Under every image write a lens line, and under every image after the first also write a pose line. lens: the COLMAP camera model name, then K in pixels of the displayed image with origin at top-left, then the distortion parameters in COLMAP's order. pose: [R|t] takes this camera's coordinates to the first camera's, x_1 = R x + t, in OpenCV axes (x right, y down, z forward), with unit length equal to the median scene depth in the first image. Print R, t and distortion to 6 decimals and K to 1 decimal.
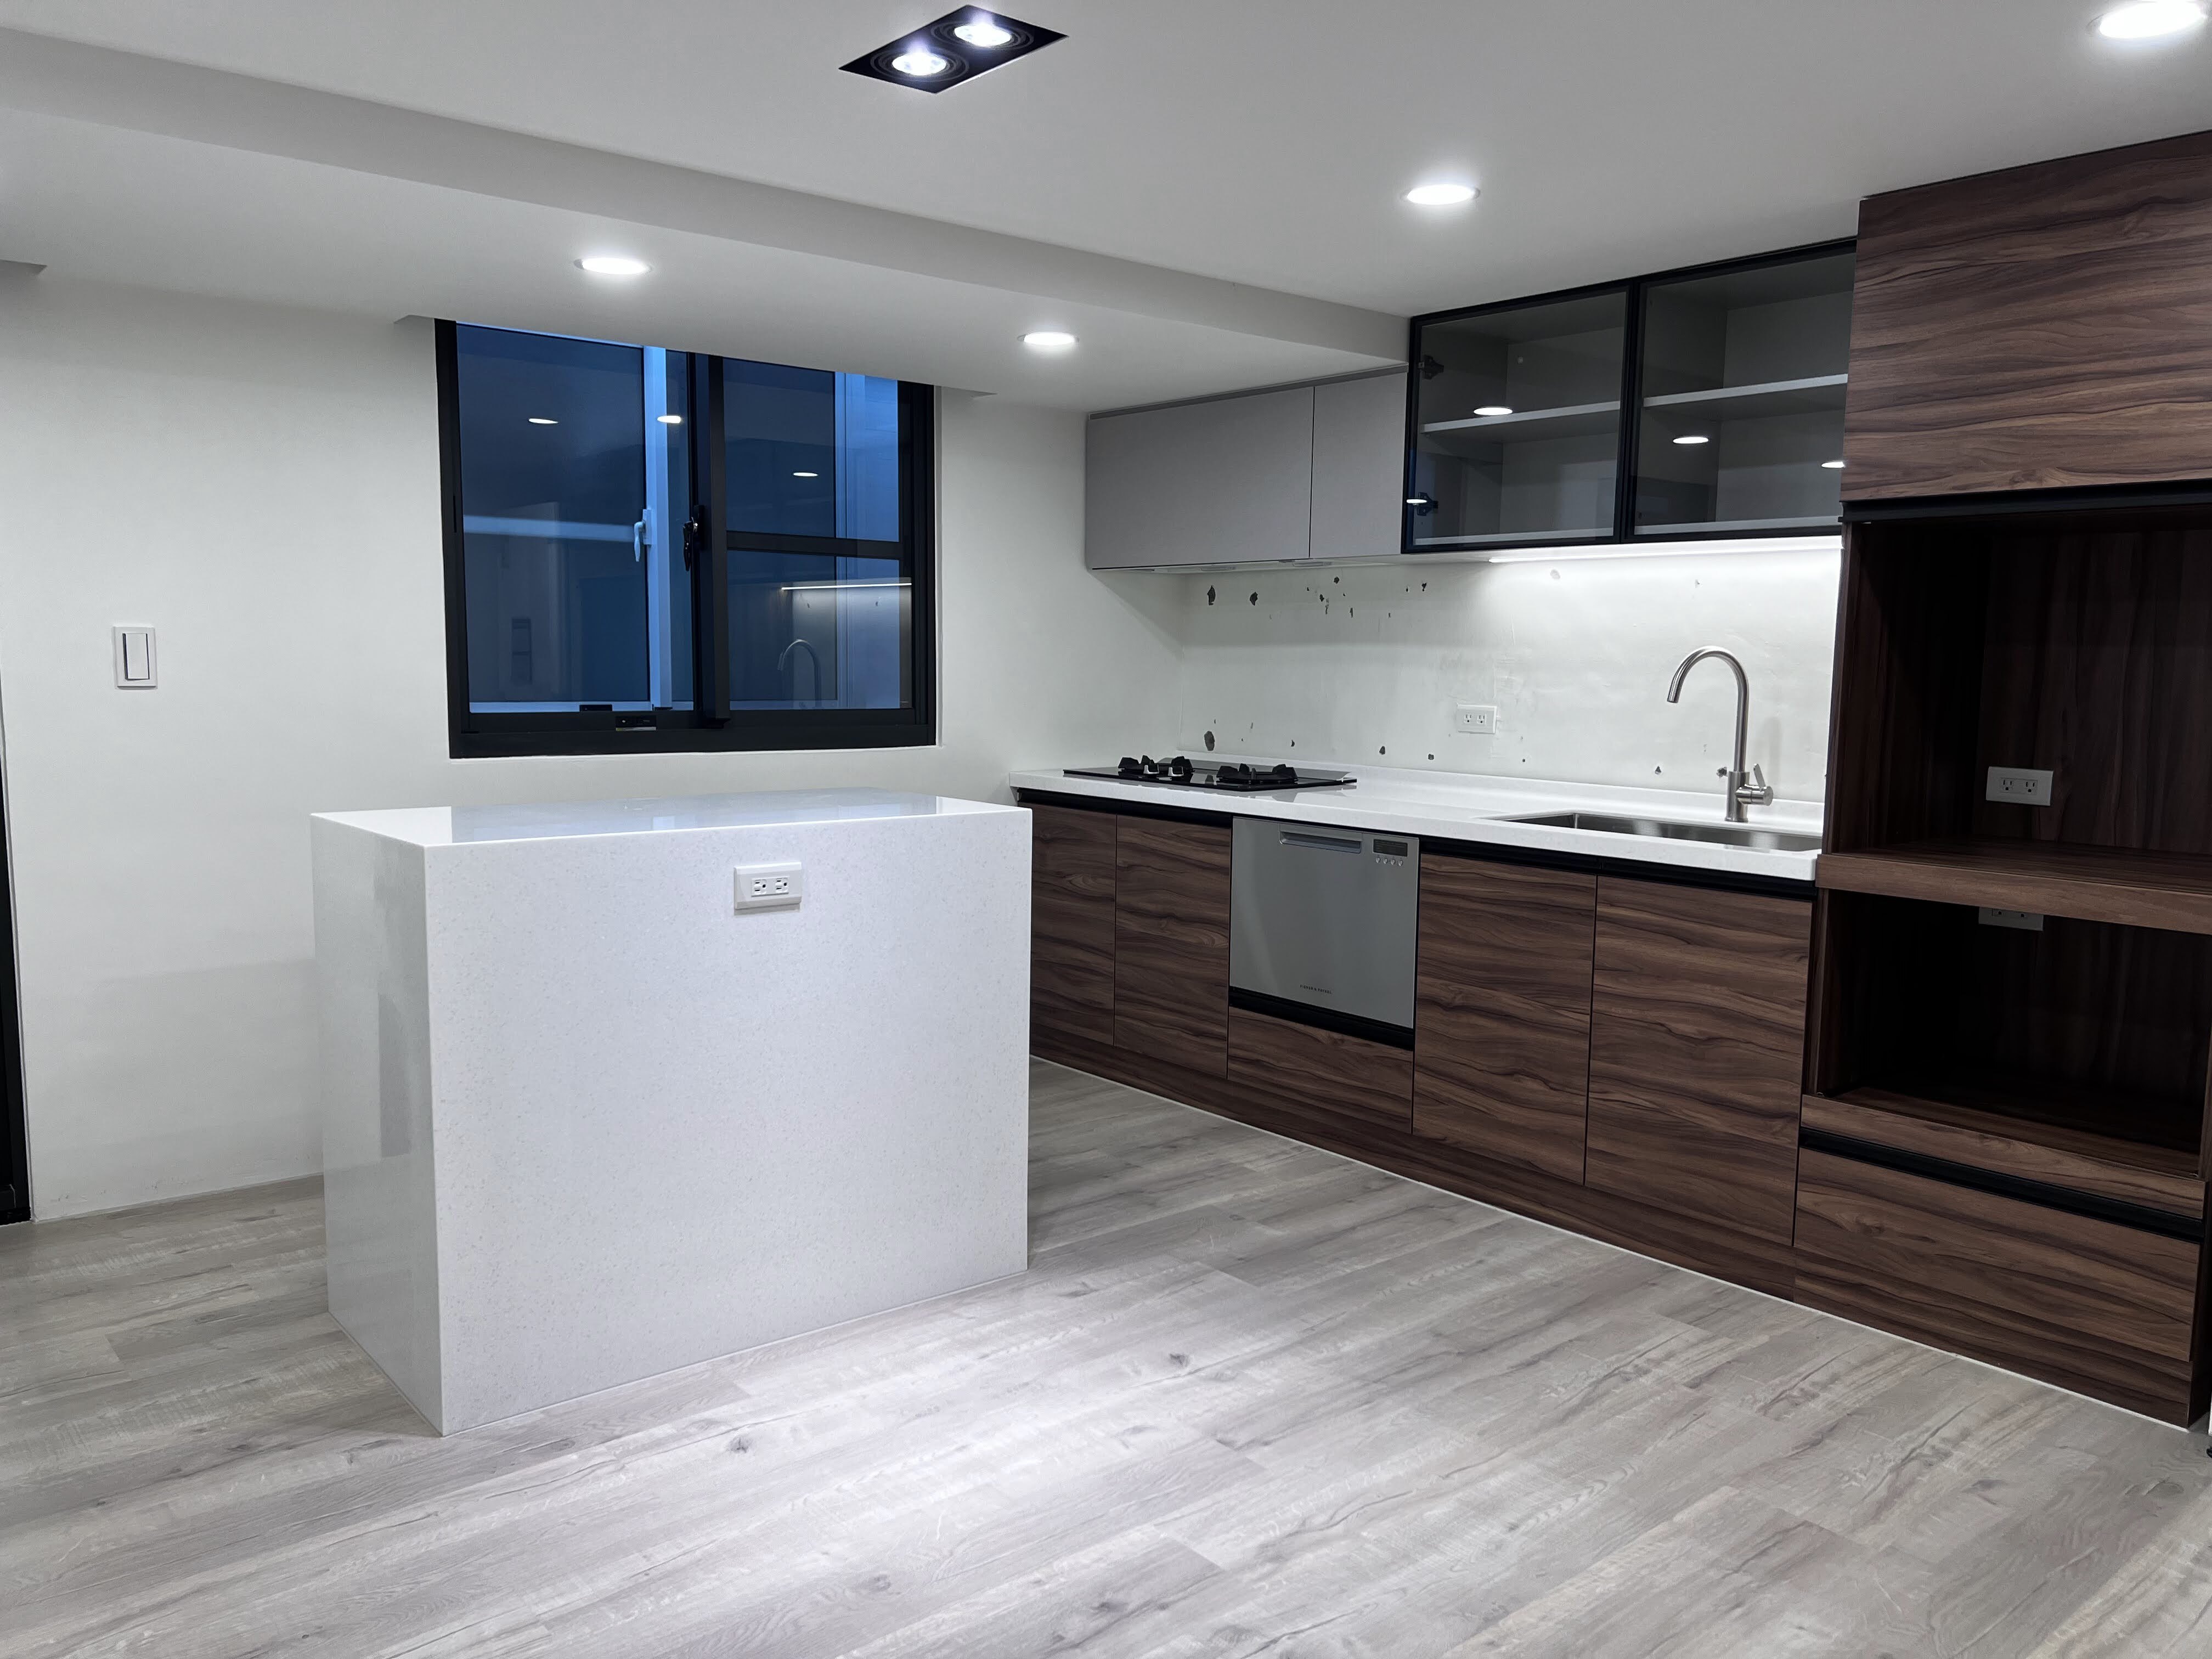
lens RADIAL K [[1652.7, 0, 1106.0], [0, 1652.7, 829.5], [0, 0, 1]] dist [0.078257, -0.101214]
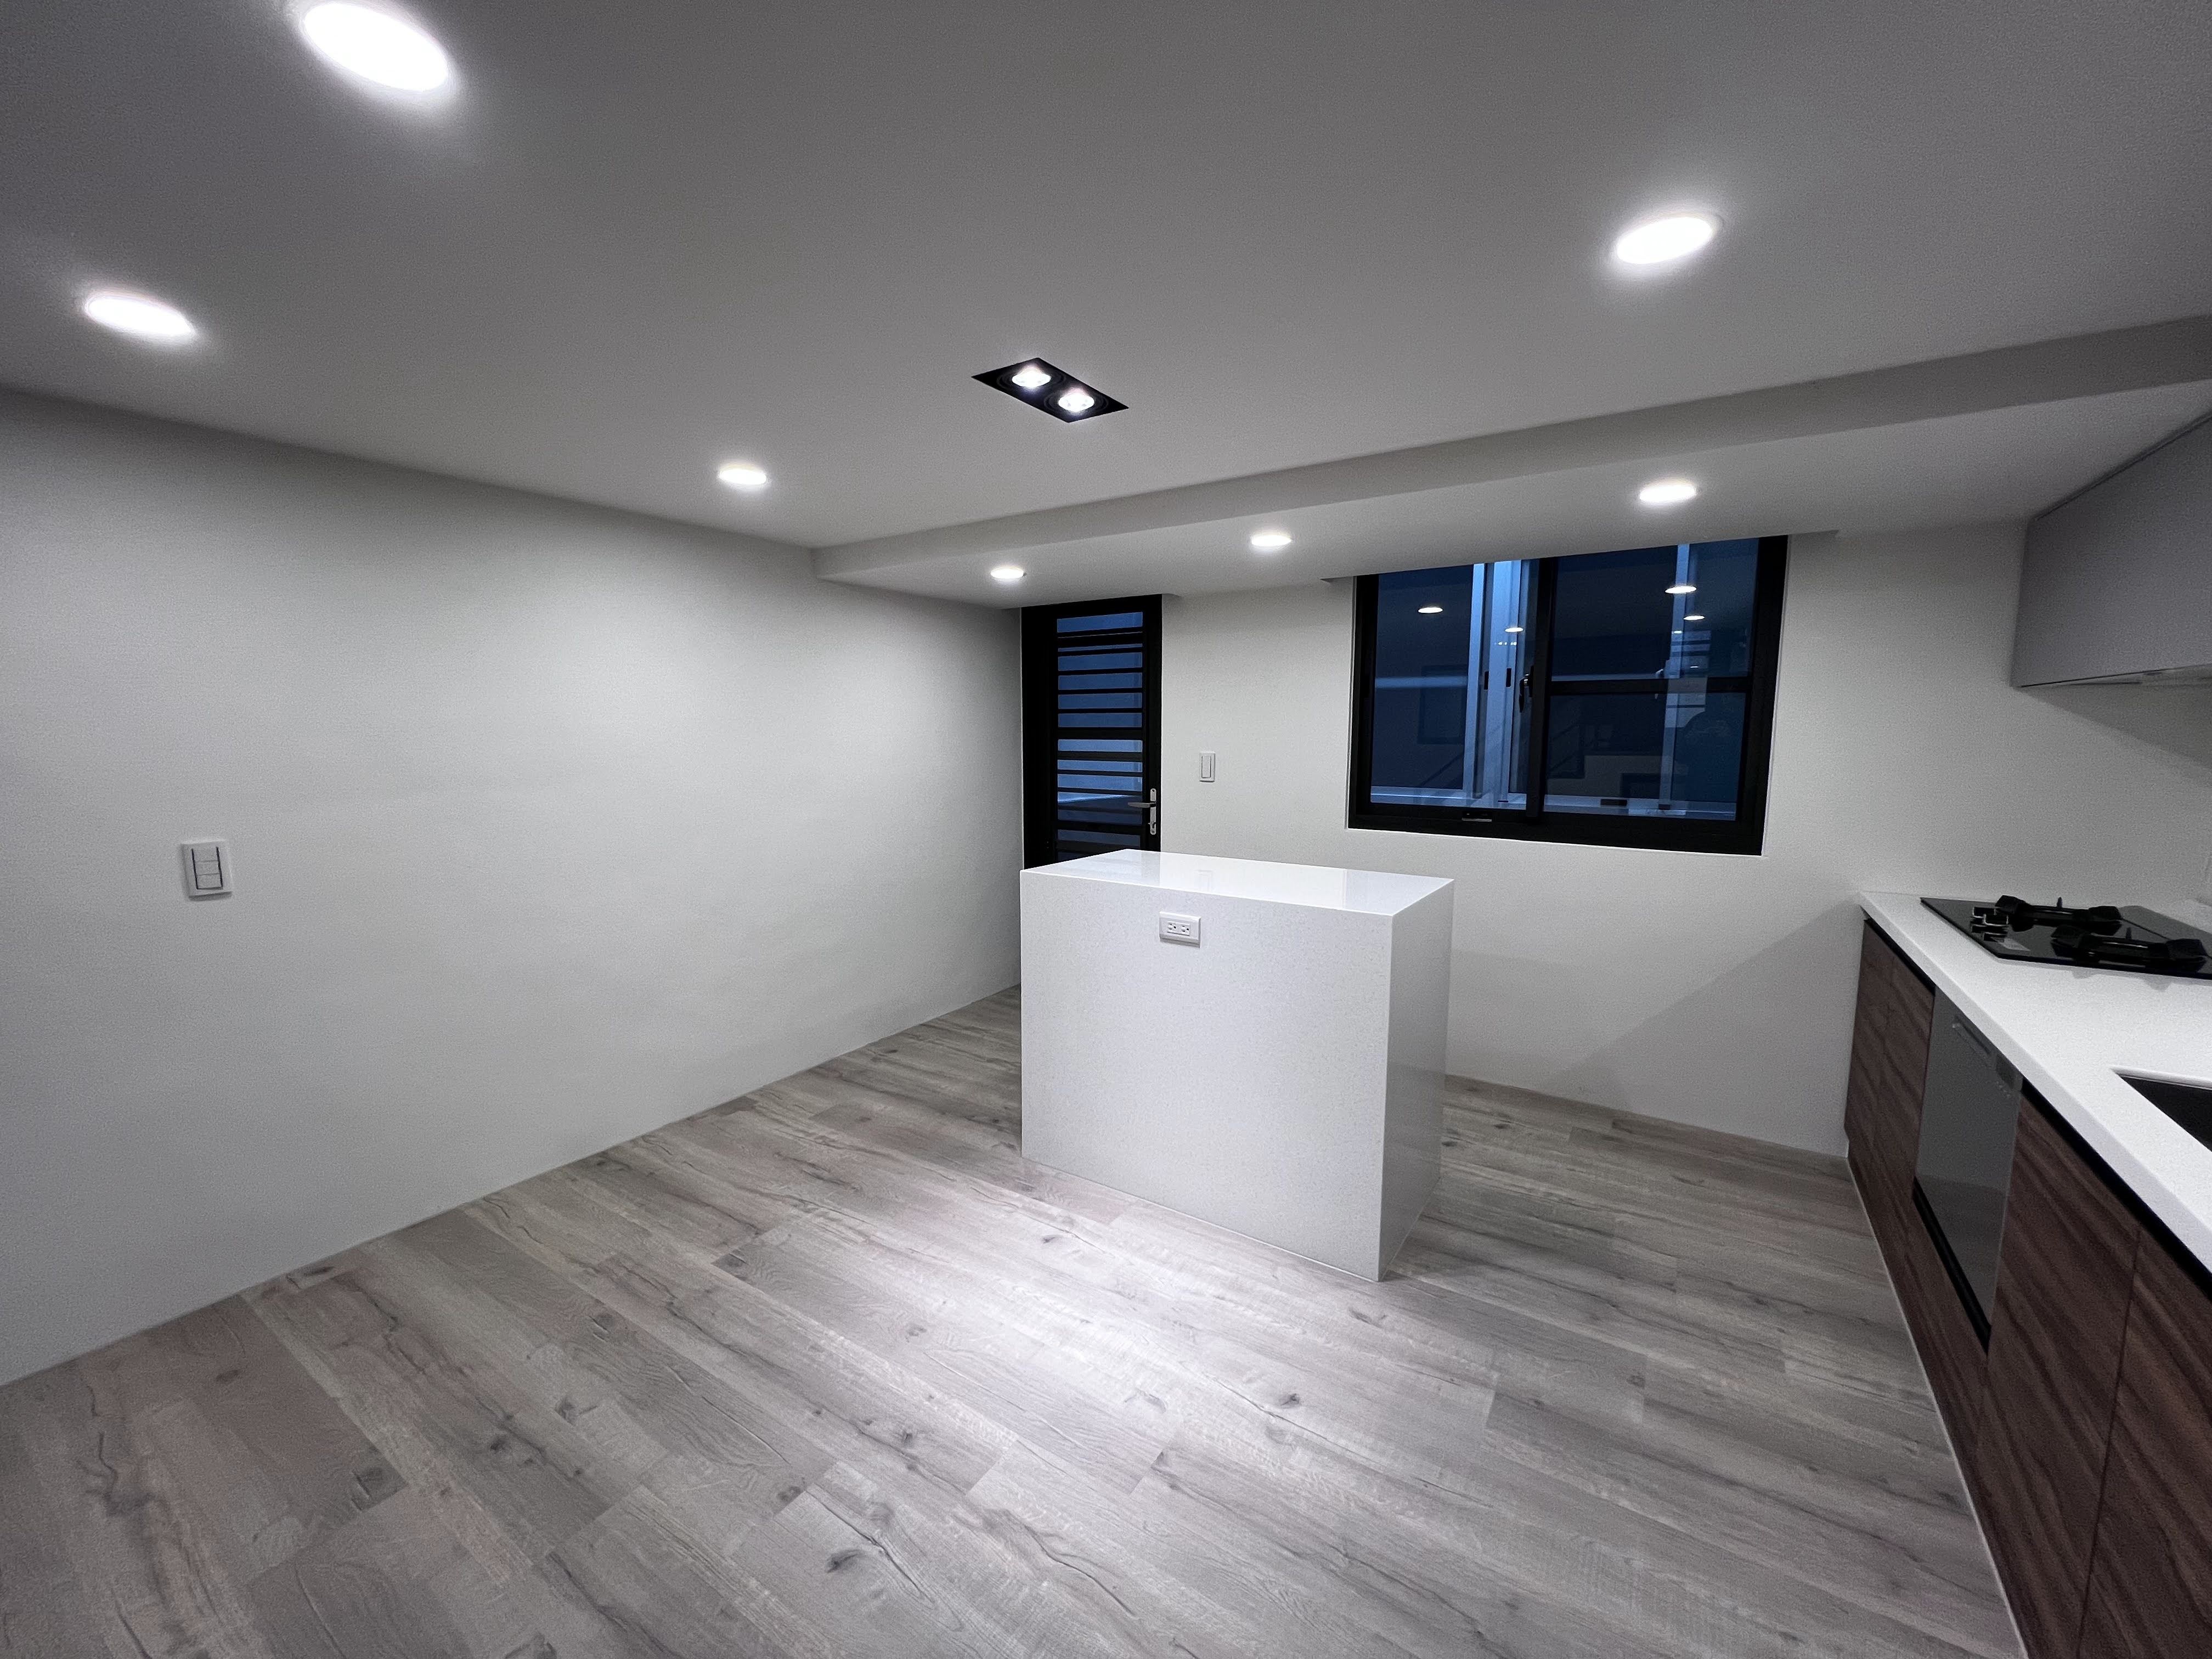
lens RADIAL K [[889.2, 0, 1106.0], [0, 889.2, 829.5], [0, 0, 1]] dist [0.004814, 0.000200]
pose [[0.296705, 0.101476, -0.949562, 0.537654], [-0.105402, 0.991743, 0.073049, -0.107178], [0.949135, 0.078412, 0.304951, 0.630876]]
